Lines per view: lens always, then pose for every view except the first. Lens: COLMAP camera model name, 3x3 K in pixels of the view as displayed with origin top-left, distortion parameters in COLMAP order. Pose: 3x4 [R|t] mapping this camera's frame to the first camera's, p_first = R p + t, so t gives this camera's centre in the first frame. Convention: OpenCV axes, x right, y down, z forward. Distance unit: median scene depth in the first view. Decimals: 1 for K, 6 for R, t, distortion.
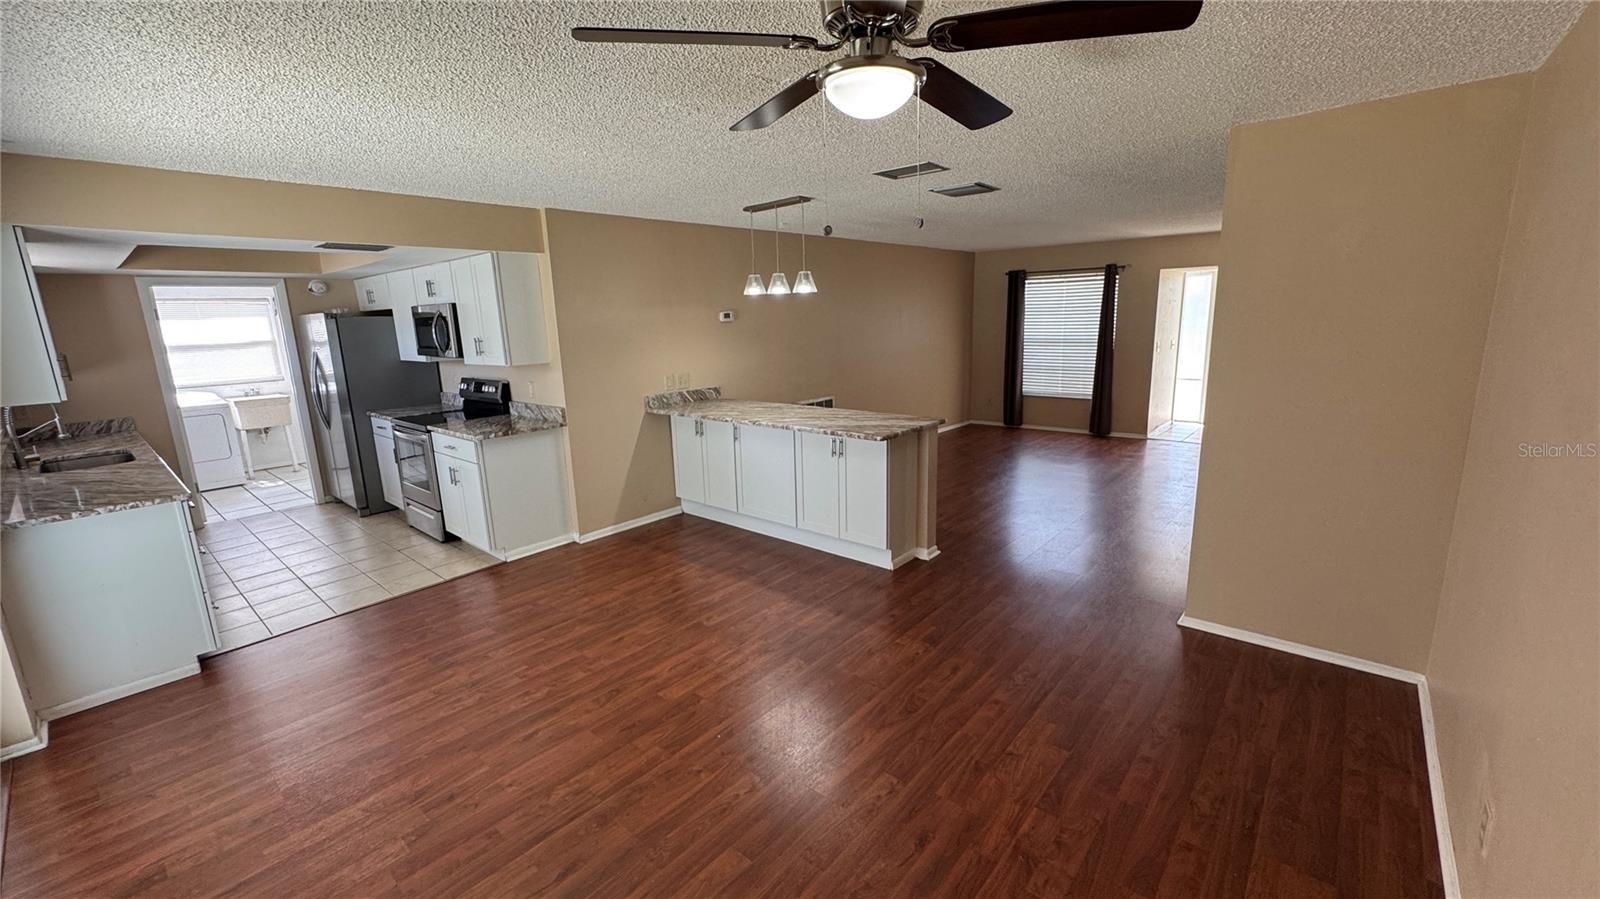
lens RADIAL K [[639.7, 0, 795.7], [0, 639.7, 452.6], [0, 0, 1]] dist [0.000368, -0.000618]
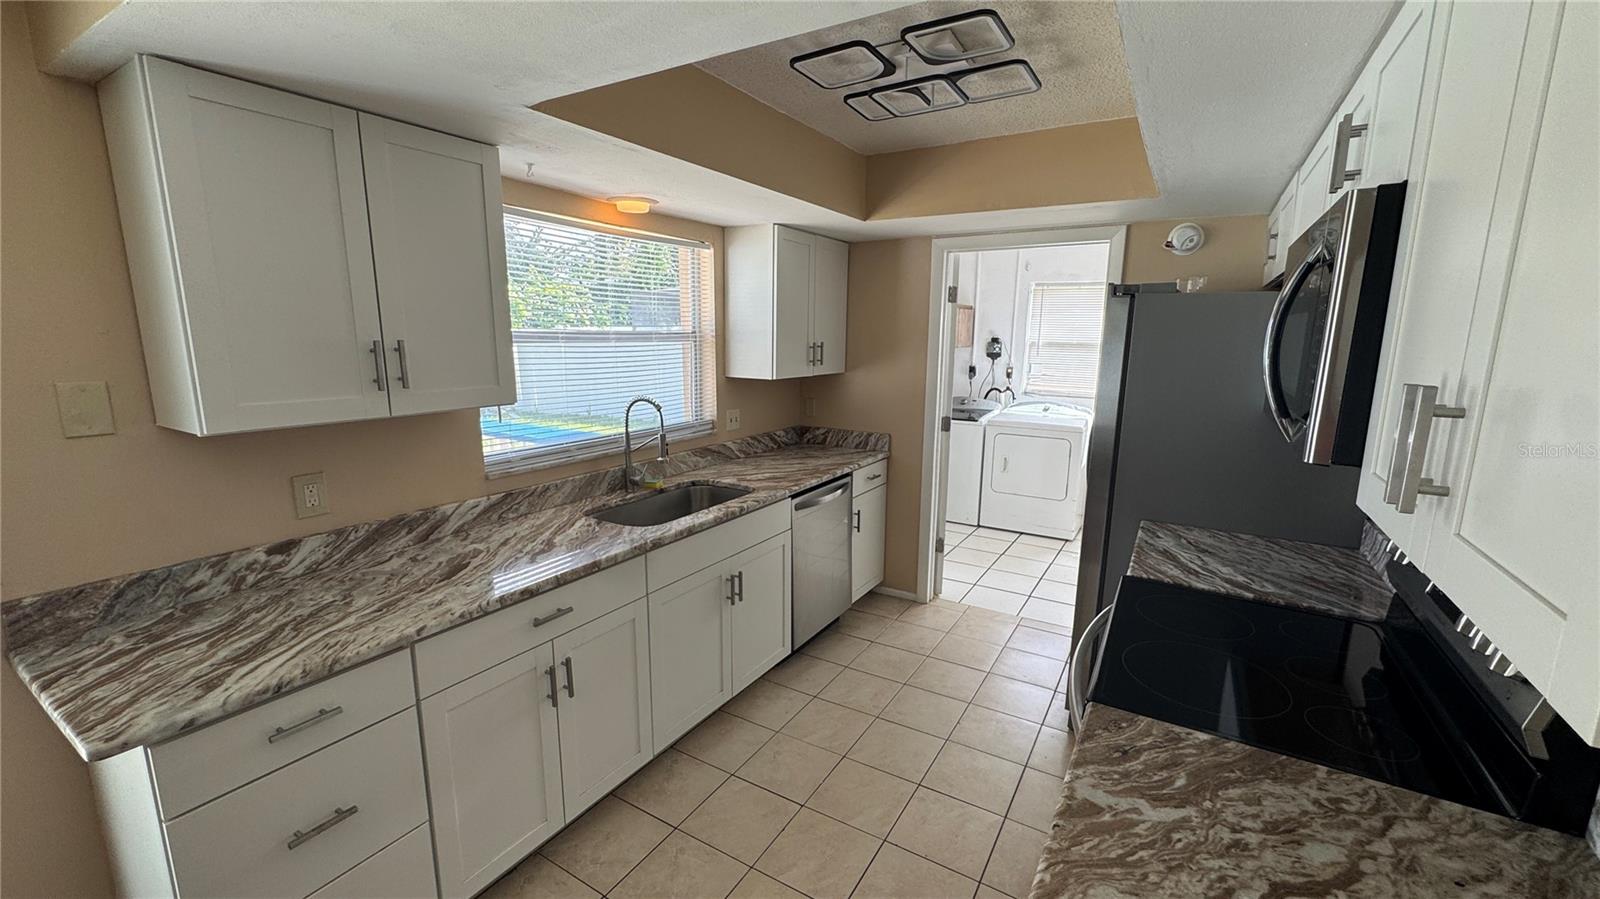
lens RADIAL K [[639.7, 0, 798.7], [0, 639.7, 450.6], [0, 0, 1]] dist [0.000368, -0.000618]
pose [[0.170186, 0.213096, -0.962095, -0.328585], [-0.223017, 0.959334, 0.173034, -0.136142], [0.959844, 0.185116, 0.210789, 0.719289]]
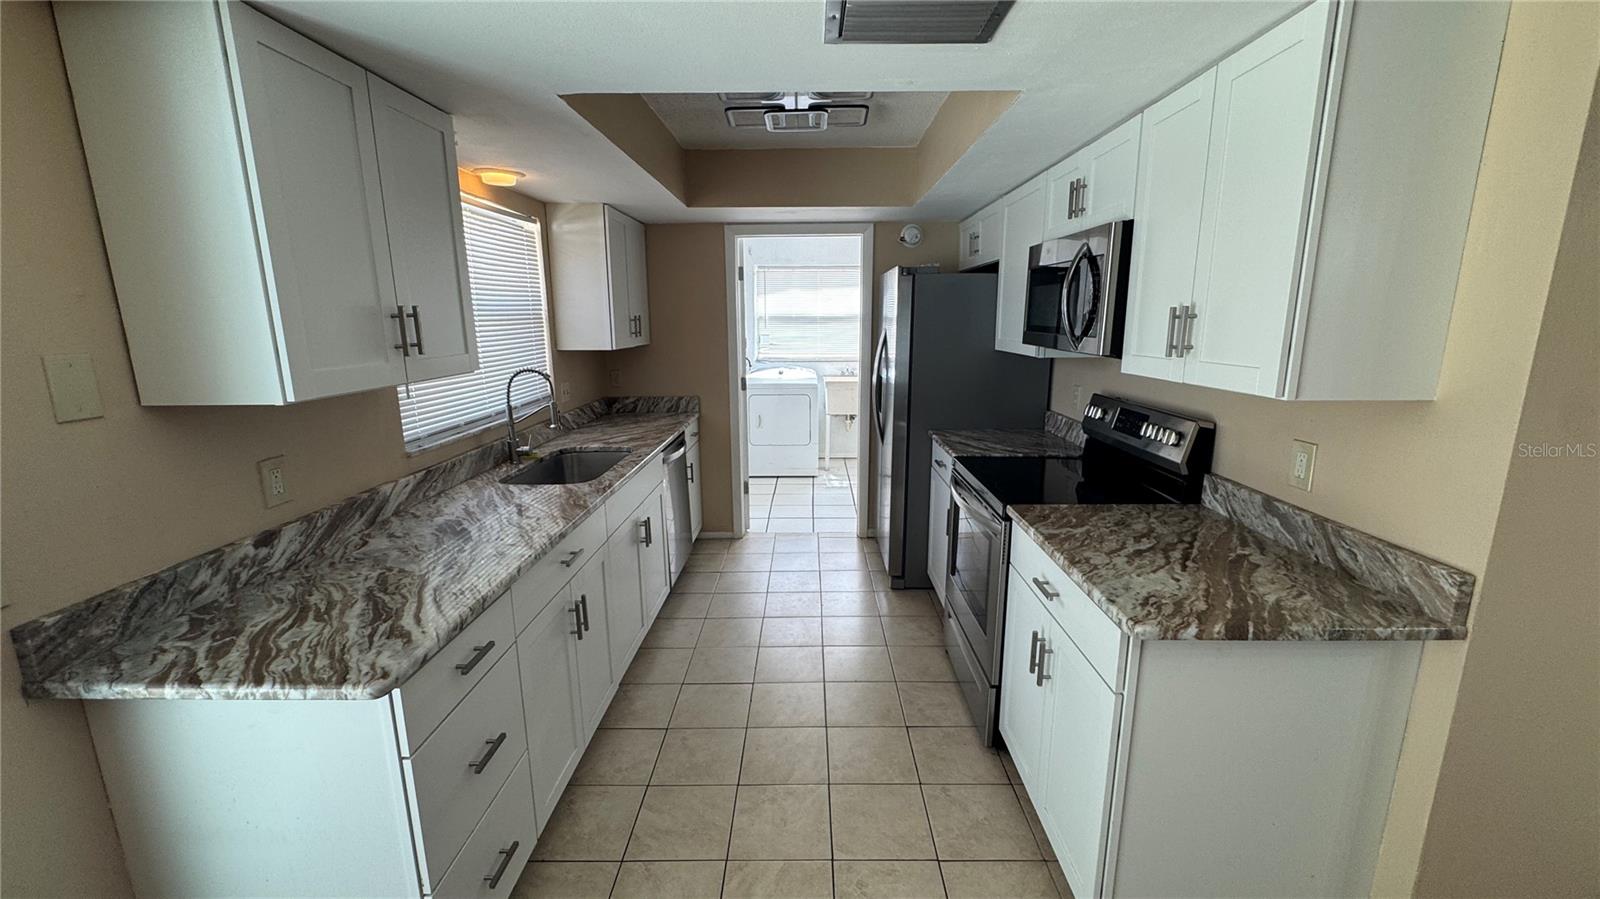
lens RADIAL K [[639.7, 0, 801.9], [0, 639.7, 448.9], [0, 0, 1]] dist [0.000368, -0.000618]
pose [[0.649026, 0.182739, -0.738493, -0.306761], [-0.174925, 0.980560, 0.088906, -0.082719], [0.740382, 0.071479, 0.668375, 0.524441]]
